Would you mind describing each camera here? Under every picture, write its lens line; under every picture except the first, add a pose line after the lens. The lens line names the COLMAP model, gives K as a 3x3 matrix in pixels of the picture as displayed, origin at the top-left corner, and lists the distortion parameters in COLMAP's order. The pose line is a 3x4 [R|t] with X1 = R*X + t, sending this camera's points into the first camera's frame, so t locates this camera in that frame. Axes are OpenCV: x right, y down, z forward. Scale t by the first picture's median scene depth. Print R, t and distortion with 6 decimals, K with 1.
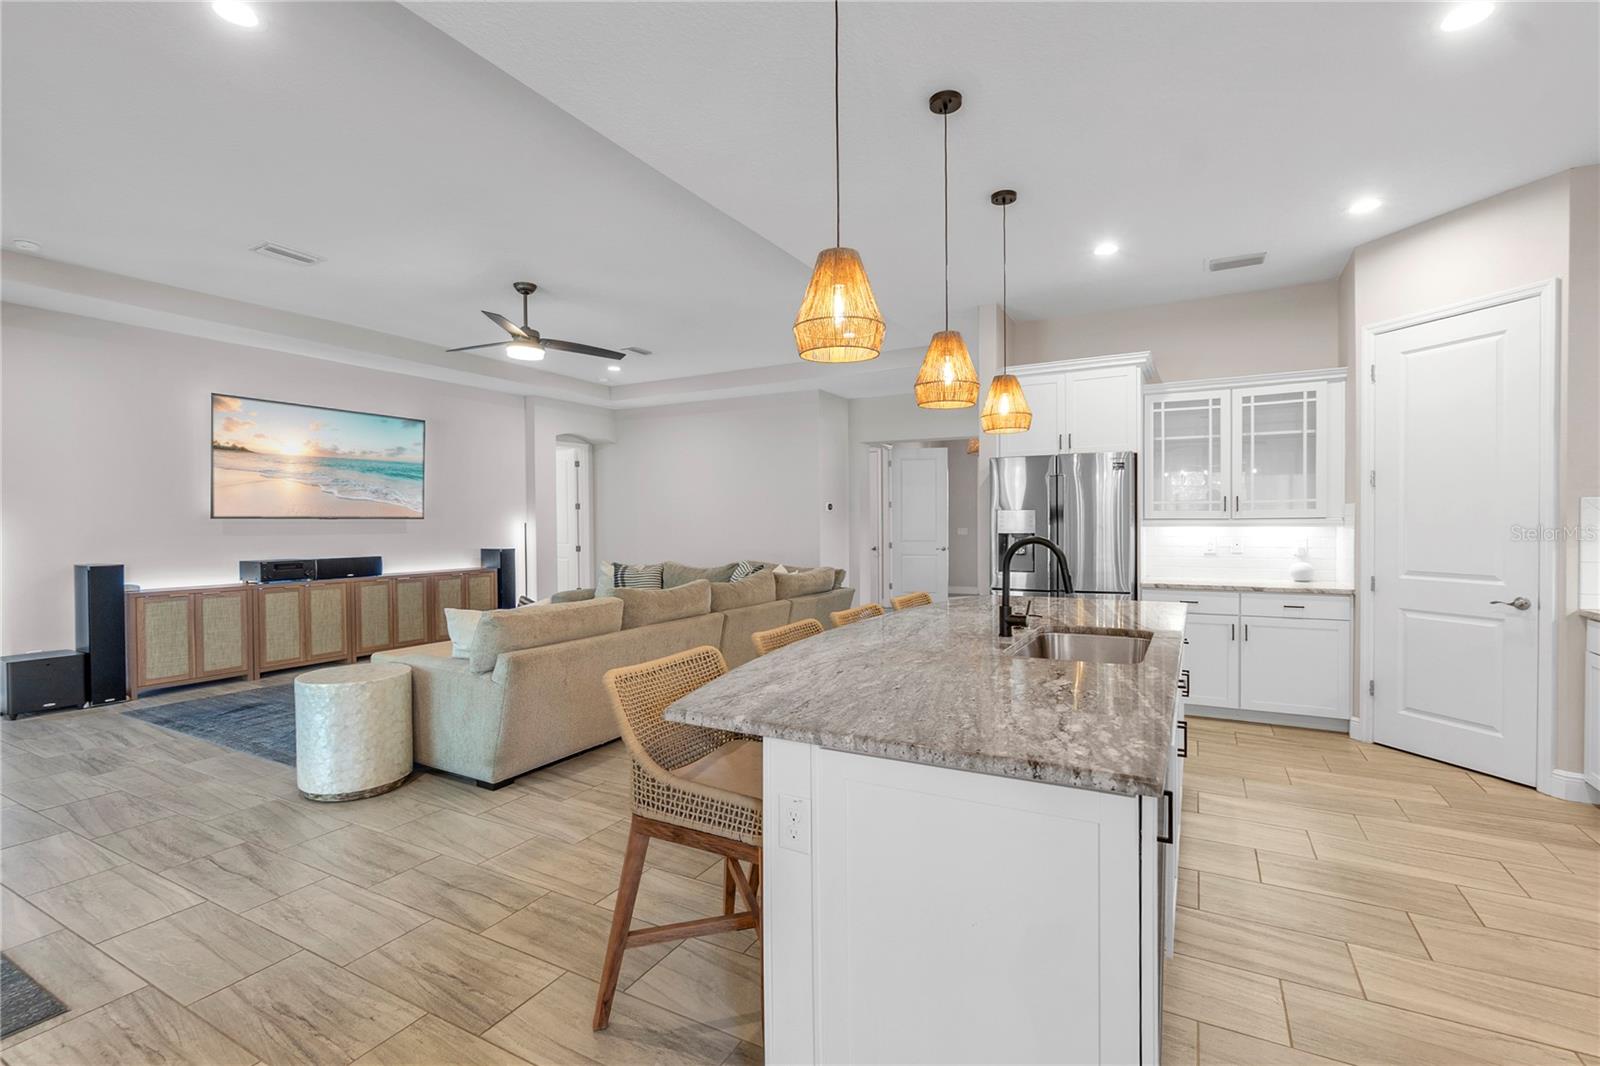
lens RADIAL K [[700.2, 0, 829.7], [0, 700.2, 527.8], [0, 0, 1]] dist [0.001288, 0.000295]
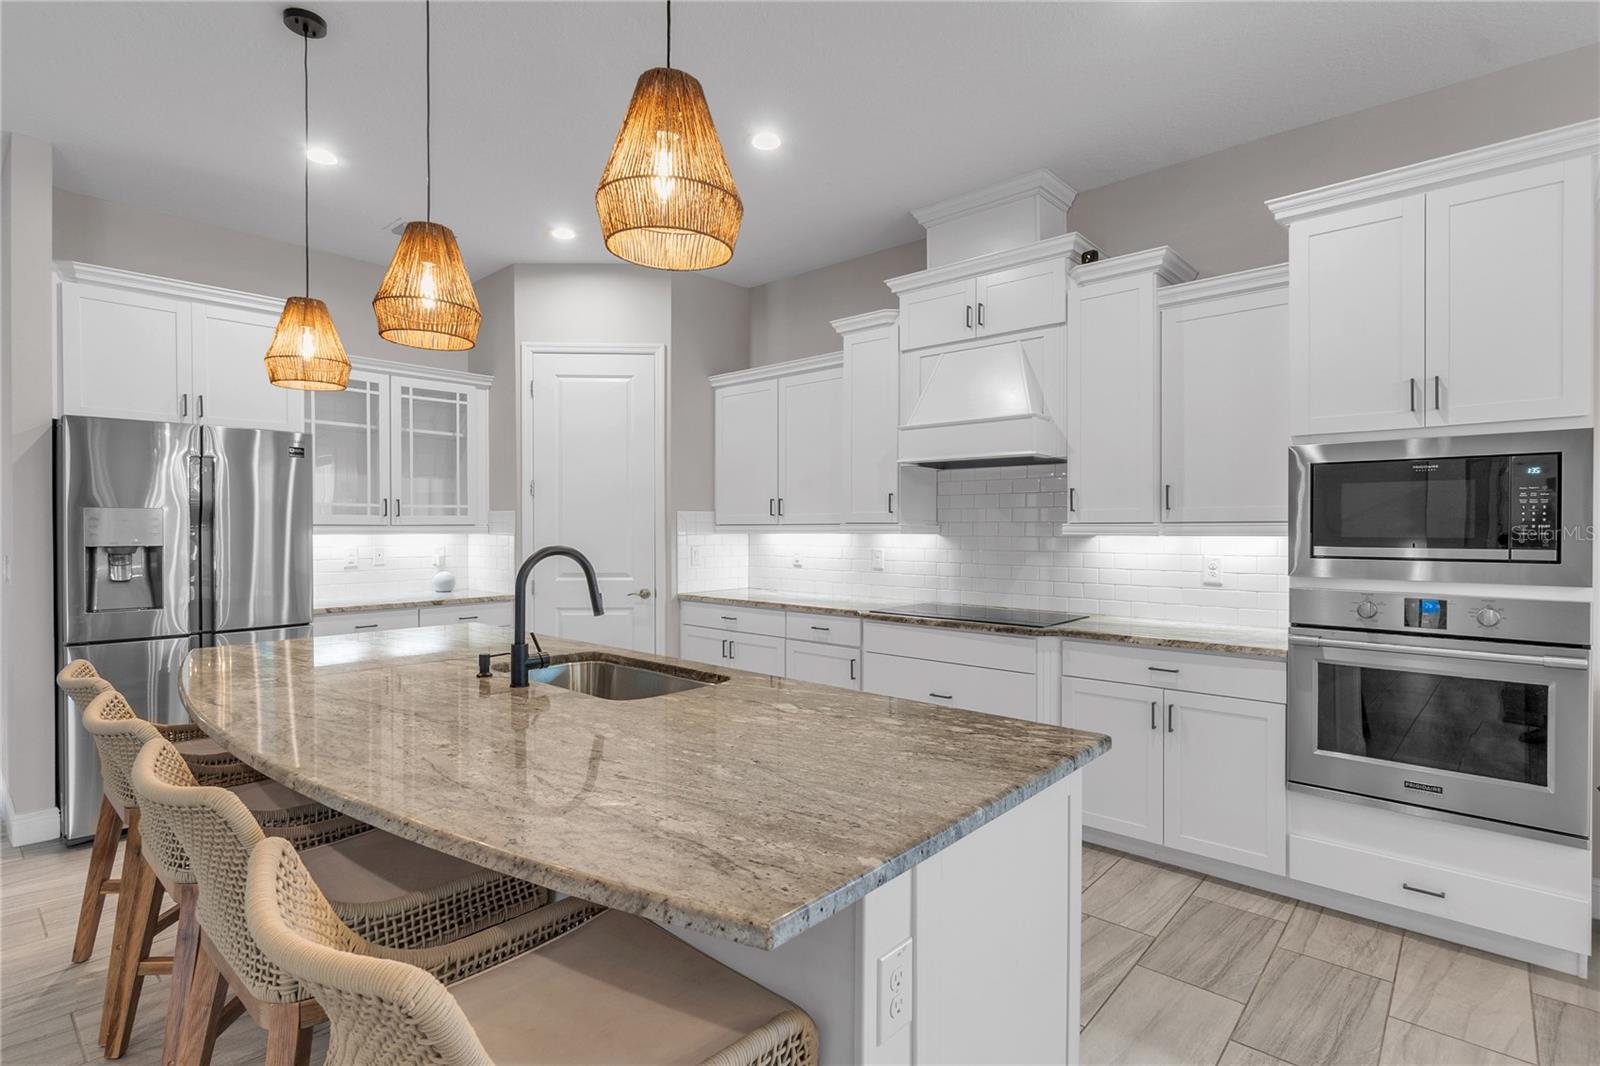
lens RADIAL K [[789.0, 0, 784.1], [0, 789.0, 529.0], [0, 0, 1]] dist [0.001013, -0.001760]
pose [[0.260758, 0.002691, 0.965400, -0.331582], [0.006700, 0.999967, -0.004597, -0.000482], [-0.965381, 0.007667, 0.260732, 0.382971]]
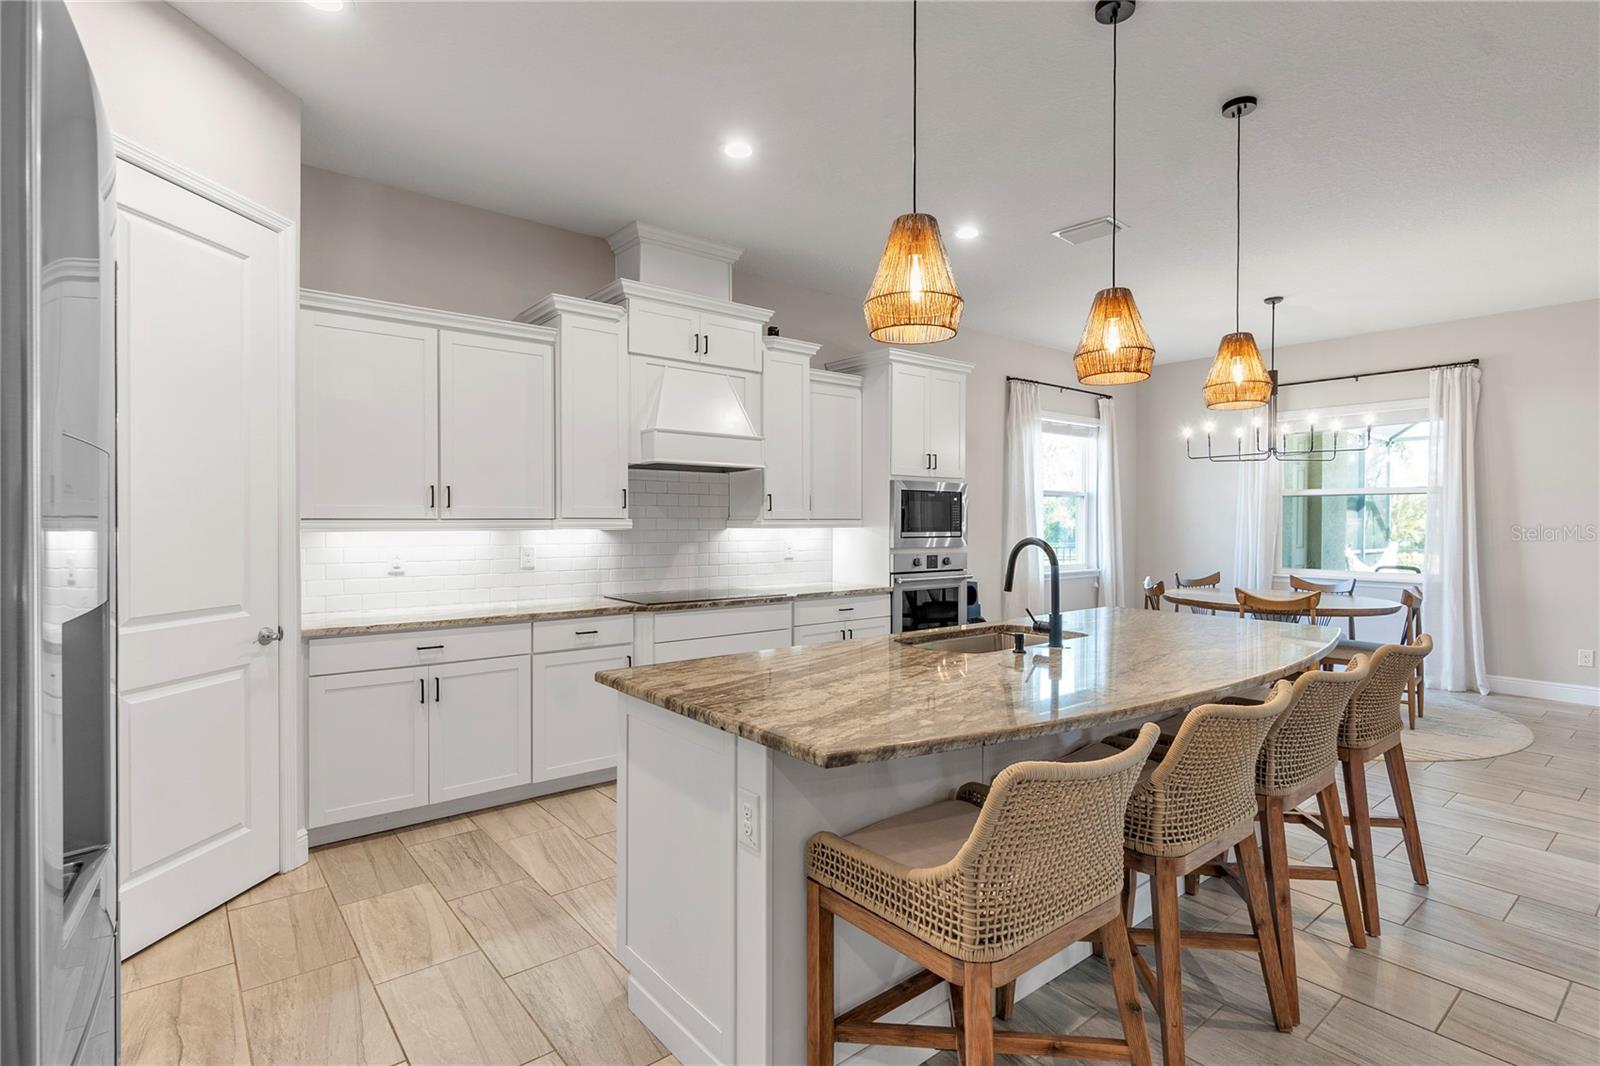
lens RADIAL K [[789.0, 0, 826.7], [0, 789.0, 524.8], [0, 0, 1]] dist [0.001013, -0.001760]
pose [[-0.927401, 0.000714, 0.374069, 0.121623], [0.005455, 0.999918, 0.011617, -0.016762], [-0.374029, 0.012814, -0.927328, 1.556059]]
